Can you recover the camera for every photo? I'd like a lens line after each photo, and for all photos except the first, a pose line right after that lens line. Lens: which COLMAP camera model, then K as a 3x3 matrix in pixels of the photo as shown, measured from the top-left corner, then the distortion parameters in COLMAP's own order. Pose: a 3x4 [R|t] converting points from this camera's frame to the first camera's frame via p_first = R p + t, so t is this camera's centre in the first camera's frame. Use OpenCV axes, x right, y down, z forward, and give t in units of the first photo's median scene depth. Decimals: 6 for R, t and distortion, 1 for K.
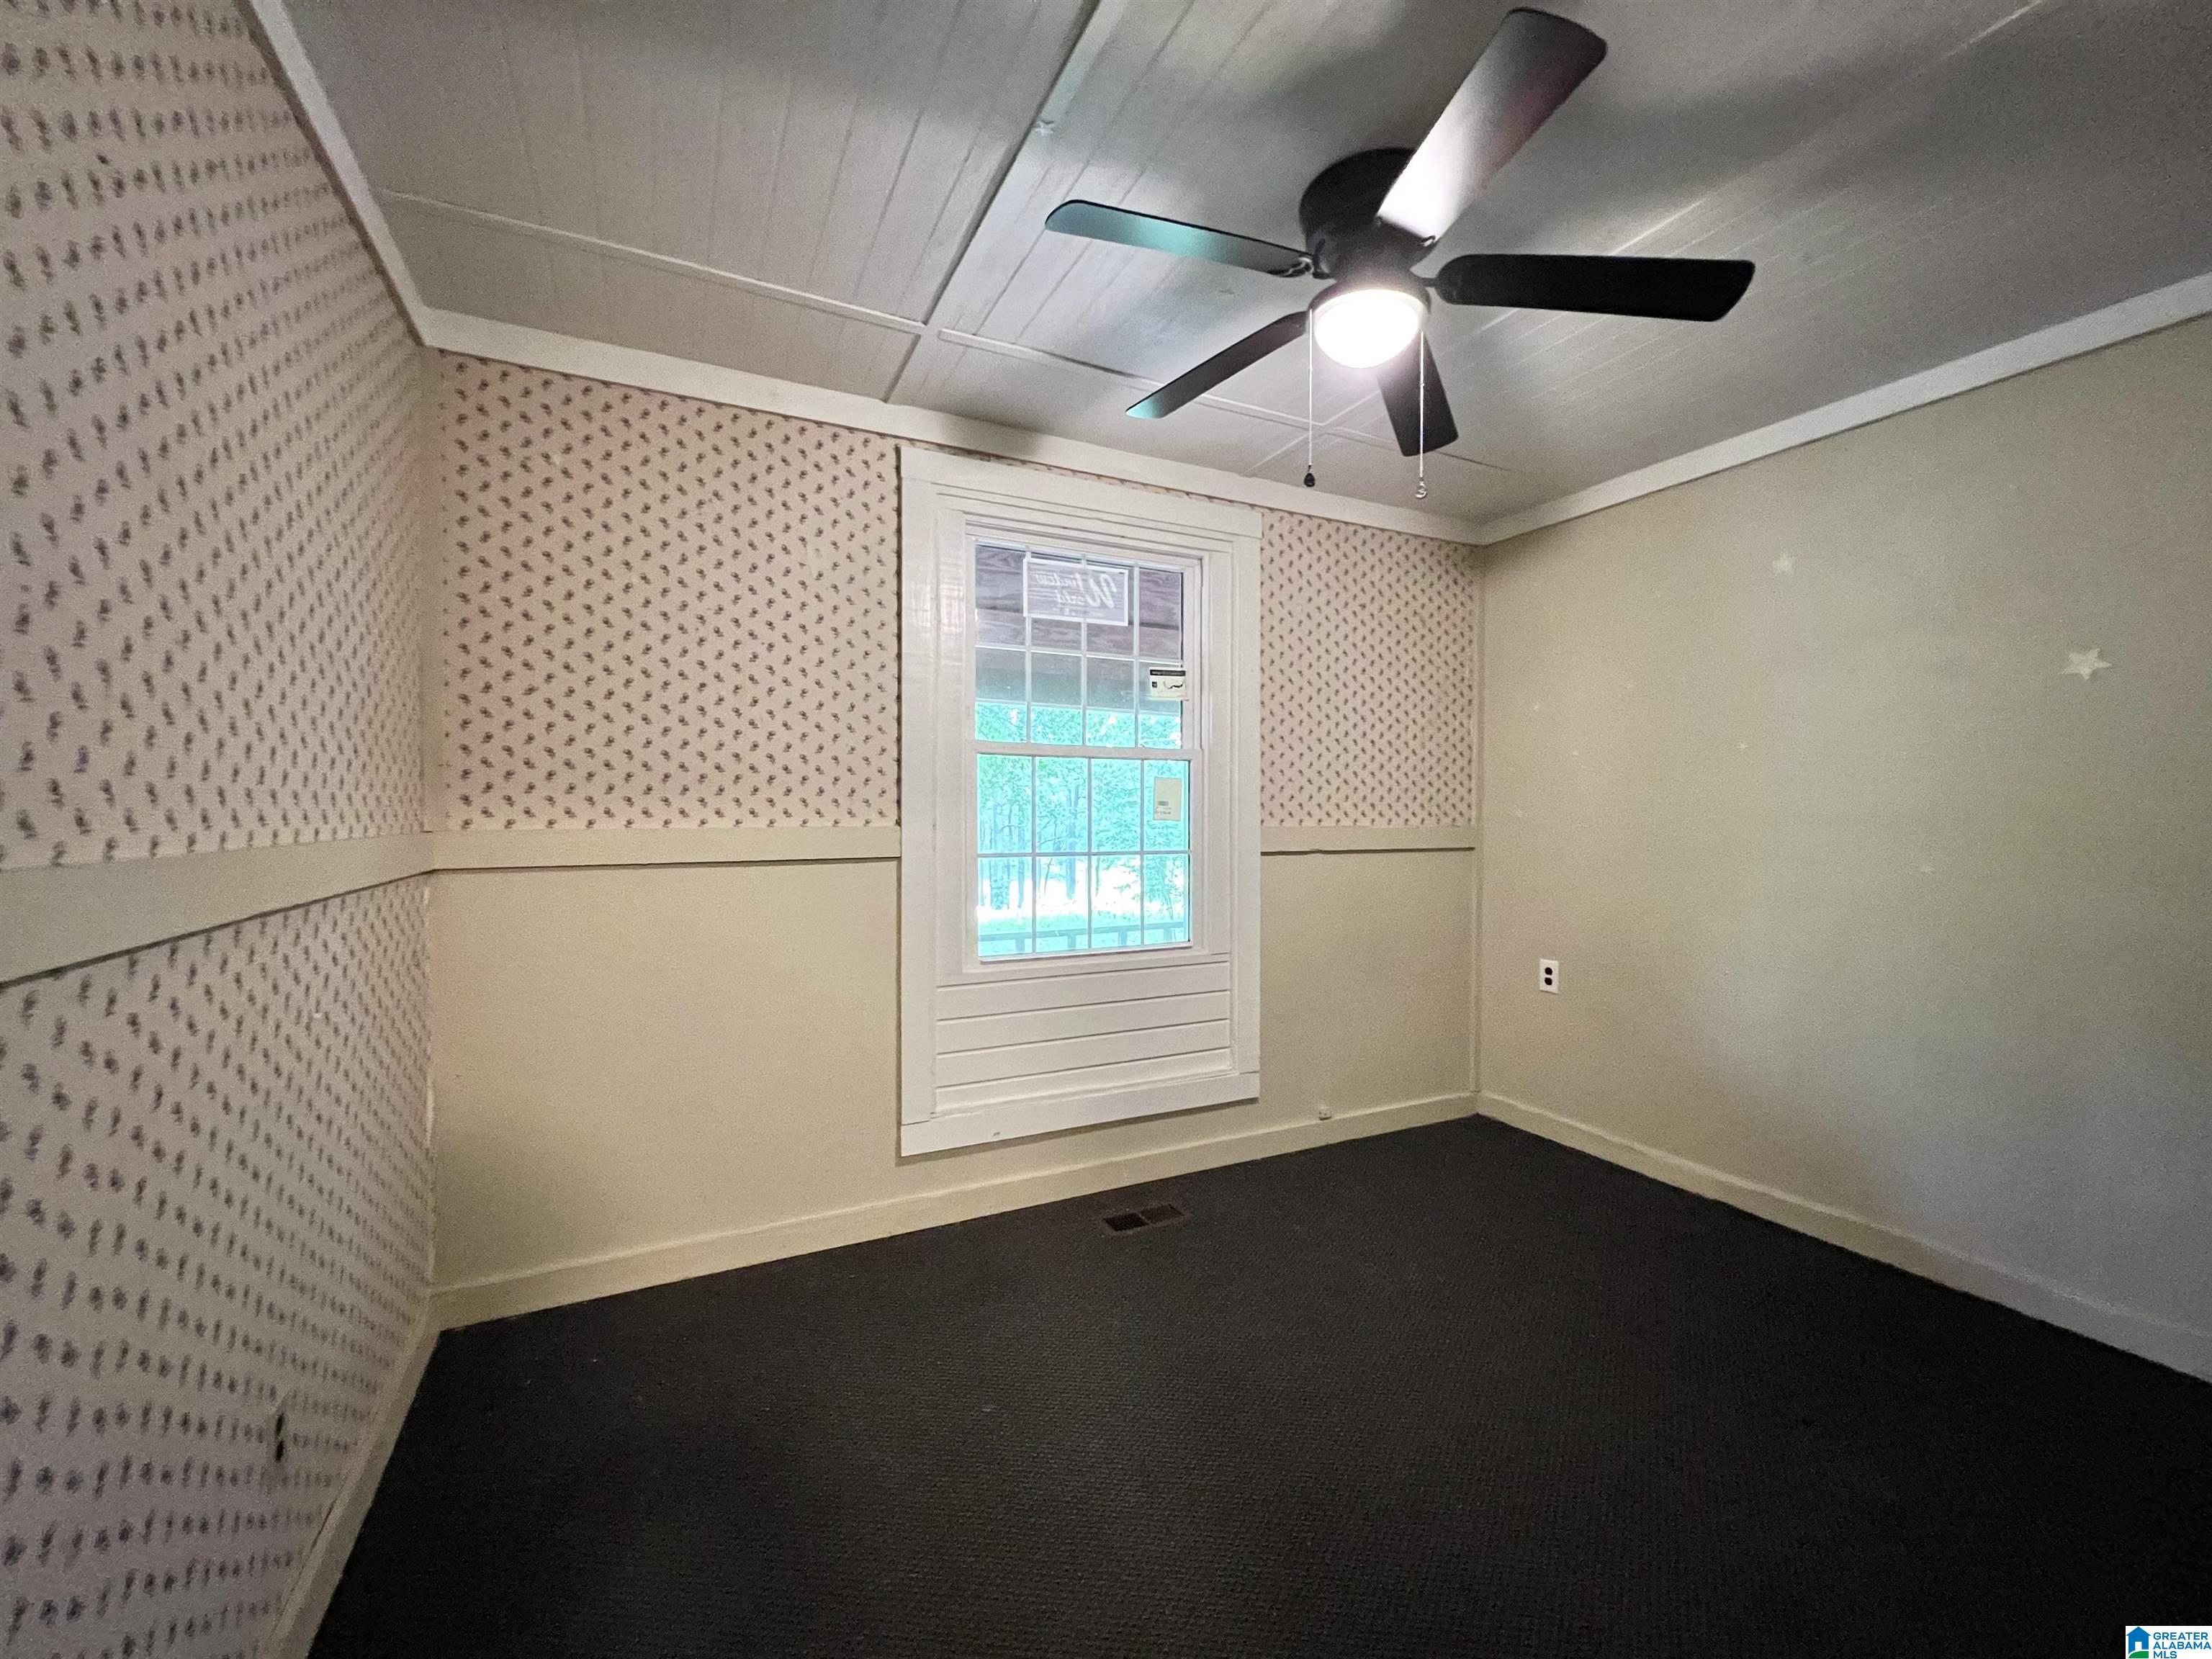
lens RADIAL K [[888.1, 0, 1106.0], [0, 888.1, 823.7], [0, 0, 1]] dist [-0.000629, 0.000116]
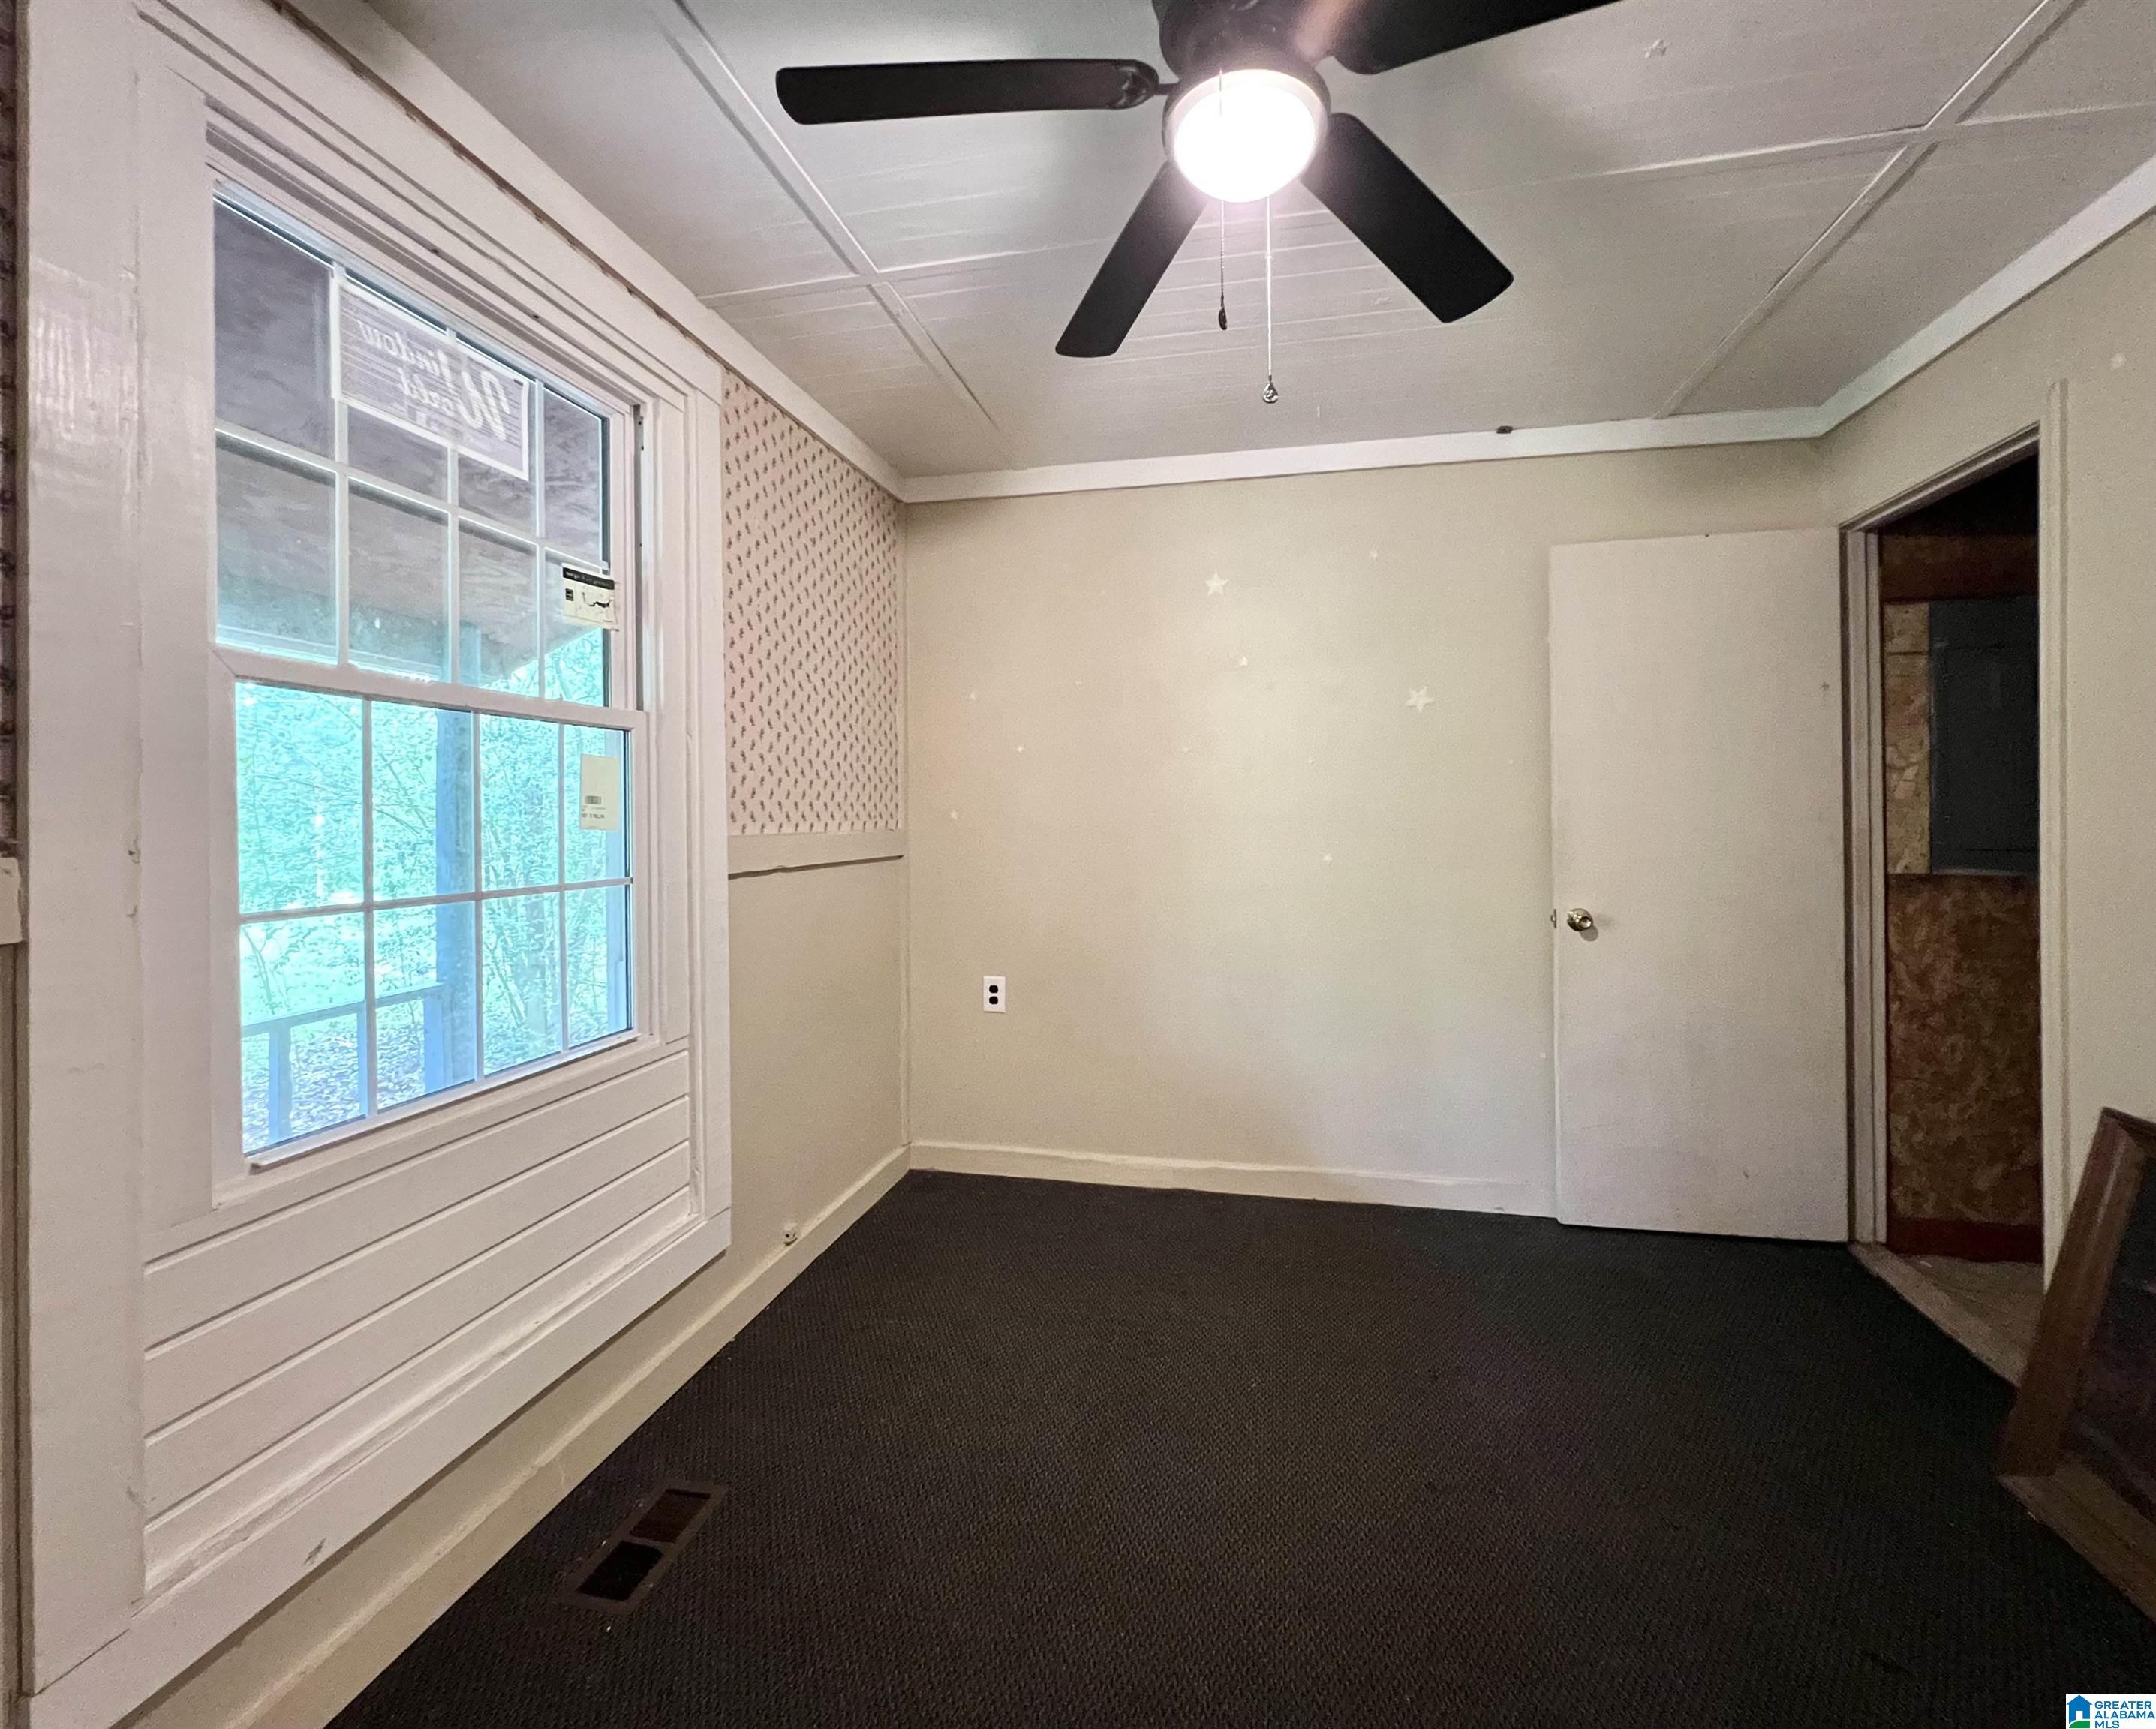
lens RADIAL K [[947.2, 0, 1077.1], [0, 947.2, 812.1], [0, 0, 1]] dist [-0.005473, -0.000507]
pose [[0.626414, -0.003793, 0.779482, -0.215514], [0.017572, 0.999803, -0.009256, -0.003779], [-0.779293, 0.019495, 0.626357, 0.355747]]
